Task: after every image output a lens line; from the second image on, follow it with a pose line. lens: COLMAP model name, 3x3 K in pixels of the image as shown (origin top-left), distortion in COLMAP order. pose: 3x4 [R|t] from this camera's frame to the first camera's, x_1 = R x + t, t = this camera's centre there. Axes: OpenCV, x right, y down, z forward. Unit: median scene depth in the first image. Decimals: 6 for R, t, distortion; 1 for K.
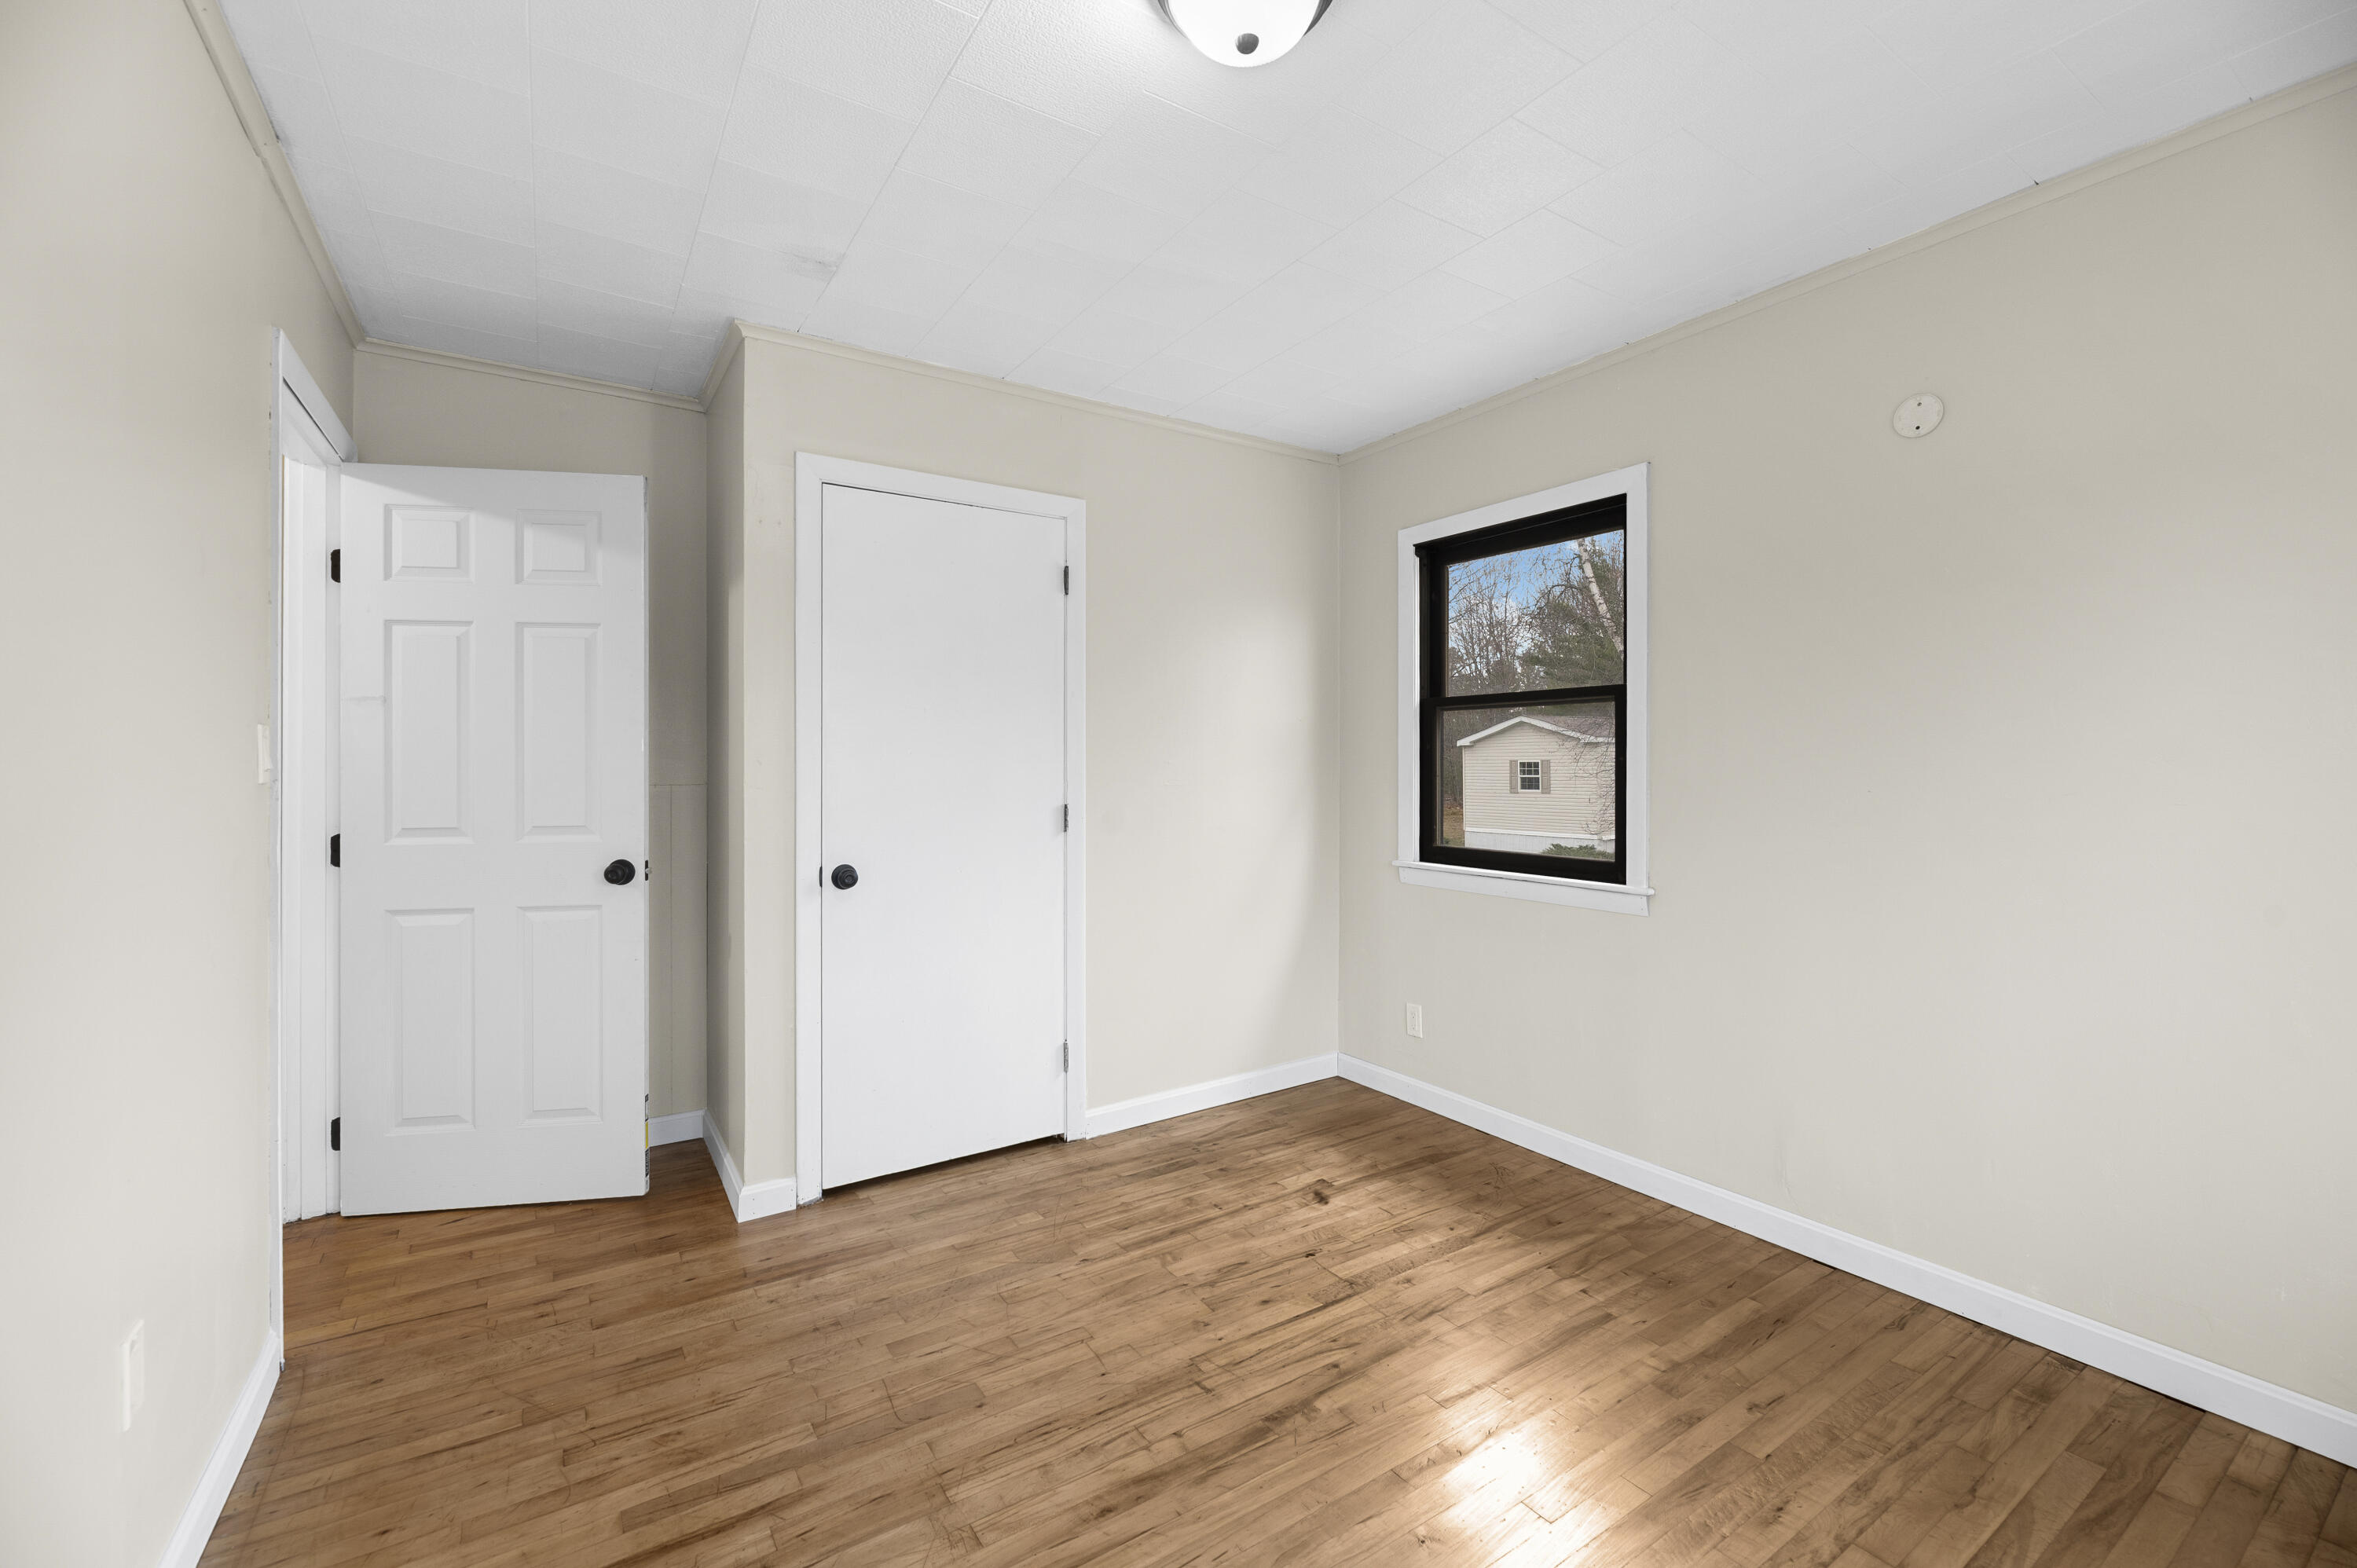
lens RADIAL K [[951.8, 0, 1175.1], [0, 951.8, 761.9], [0, 0, 1]] dist [0.000060, -0.000184]
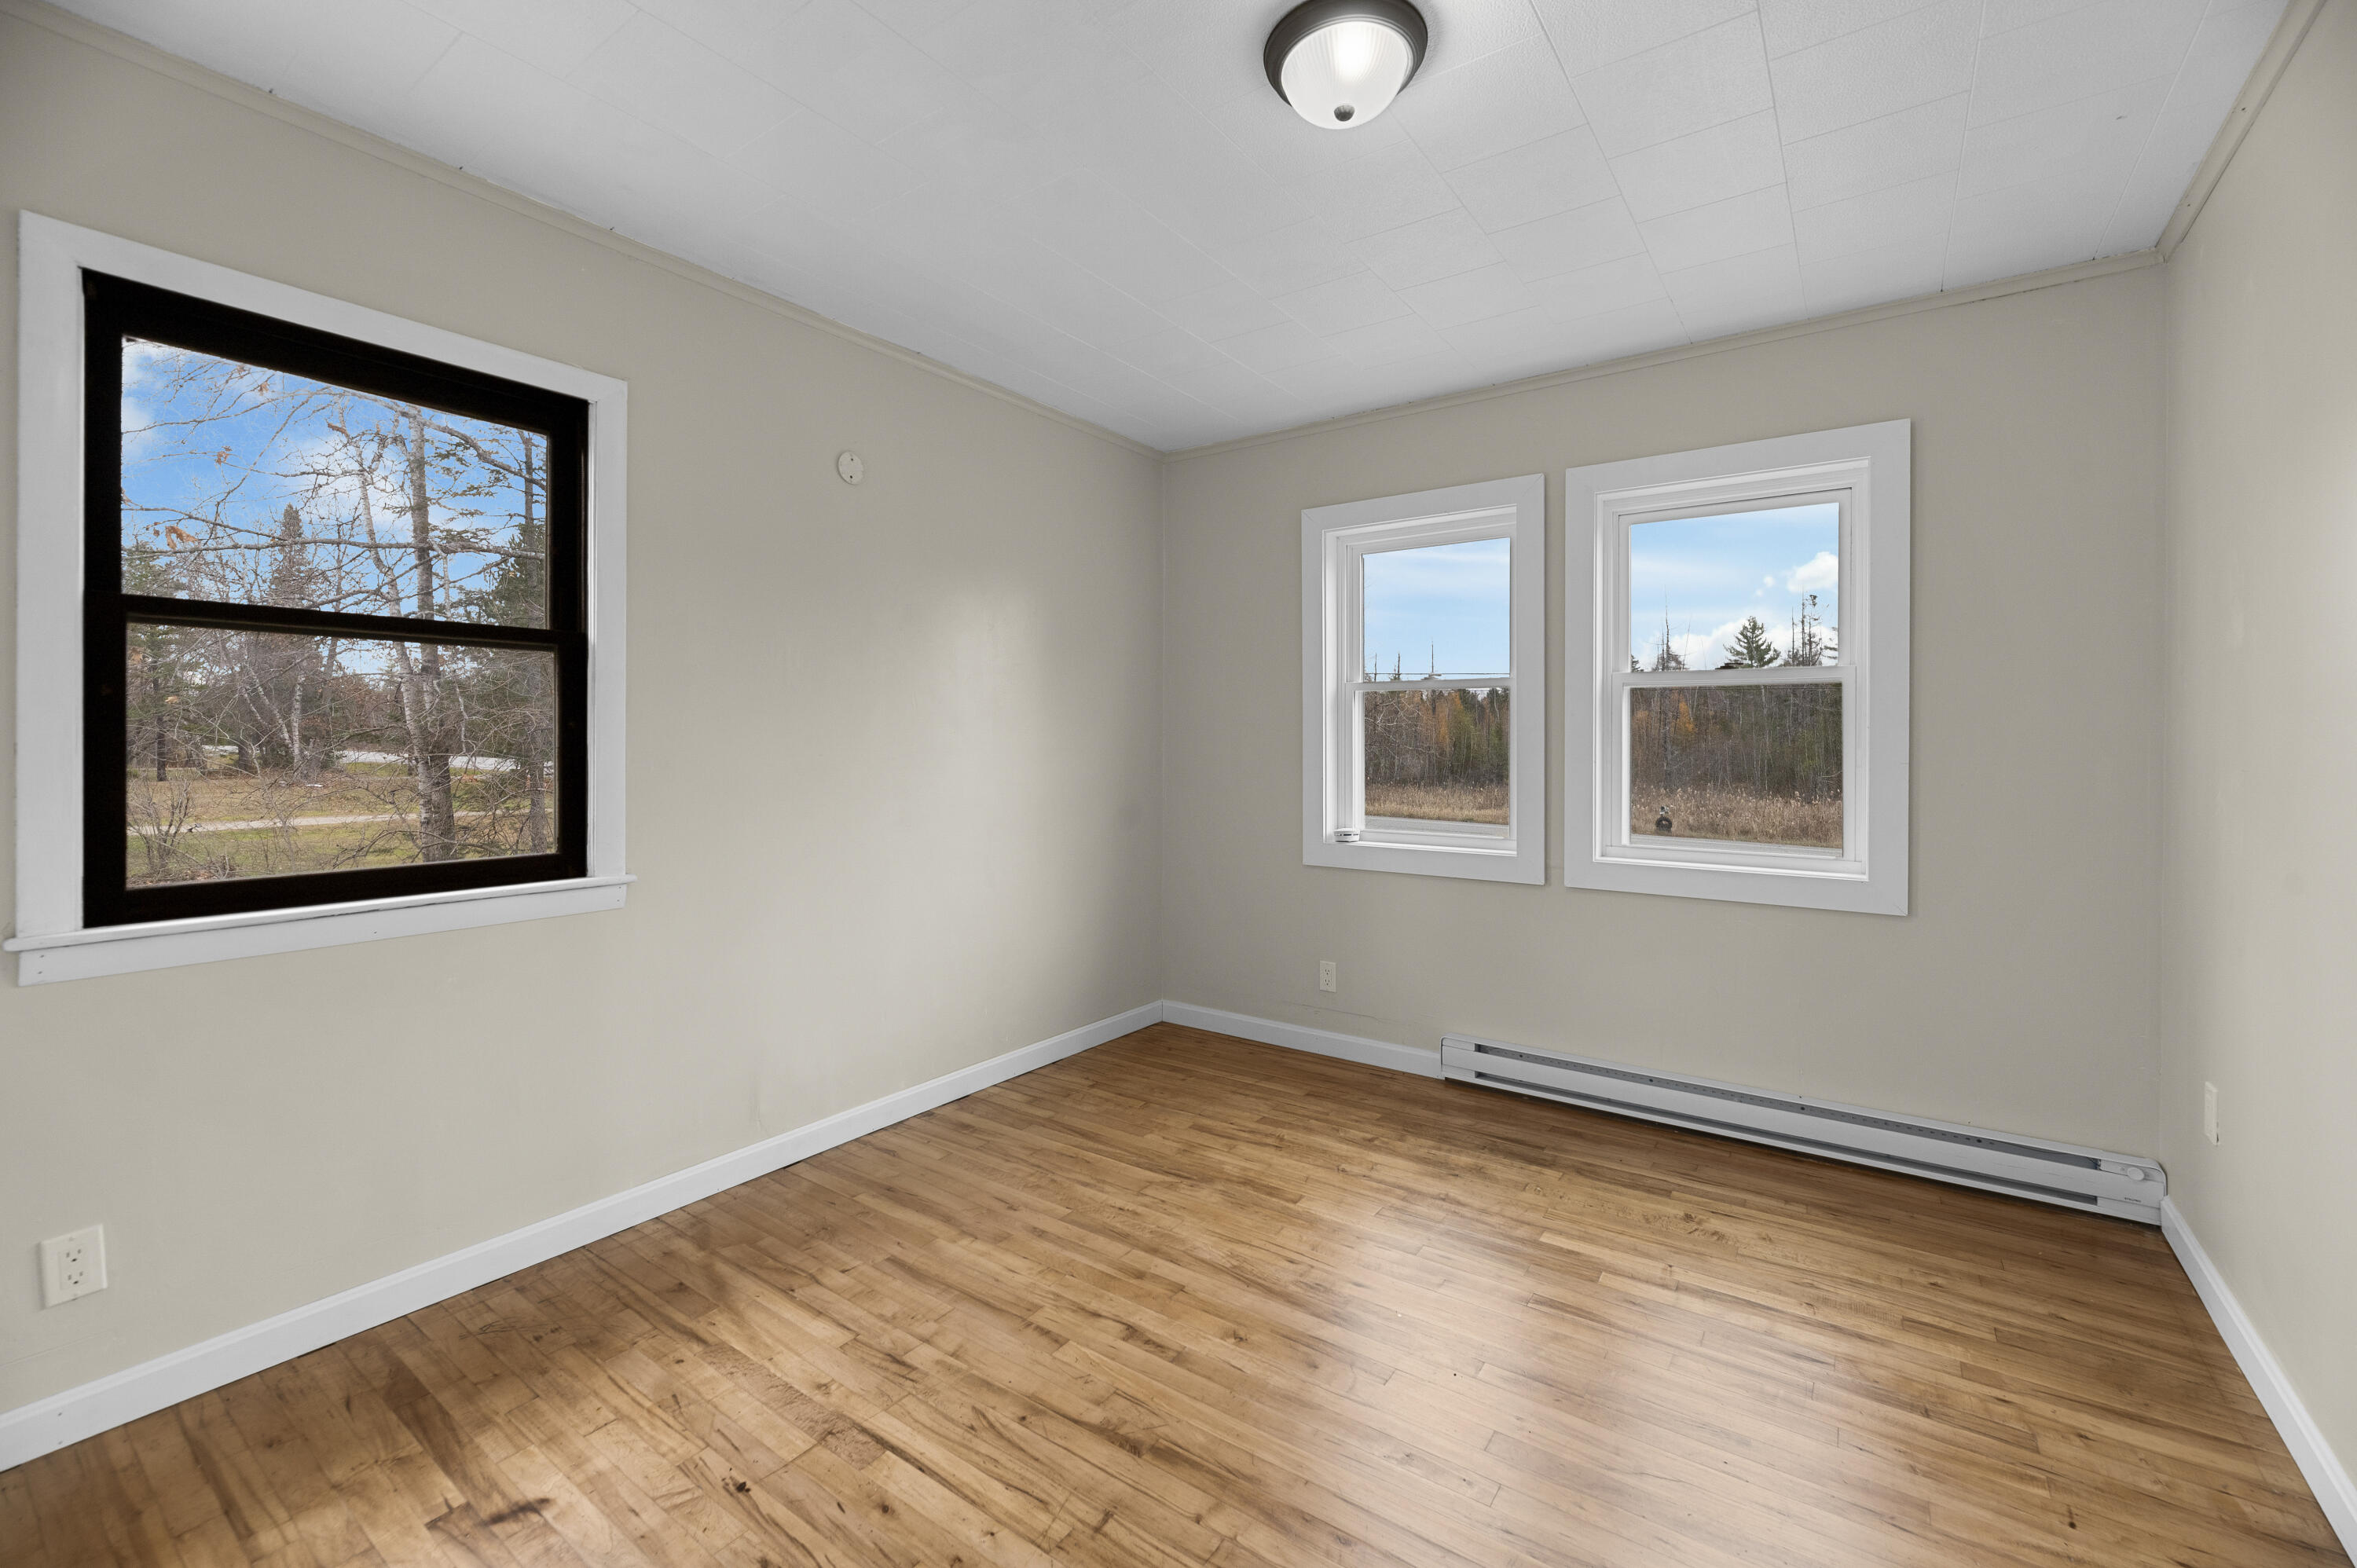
lens RADIAL K [[964.9, 0, 1187.6], [0, 964.9, 740.5], [0, 0, 1]] dist [-0.001634, -0.000478]
pose [[-0.352104, 0.000421, 0.935961, -0.598192], [-0.002606, 0.999996, -0.001430, 0.012860], [-0.935957, -0.002943, -0.352101, 0.986677]]
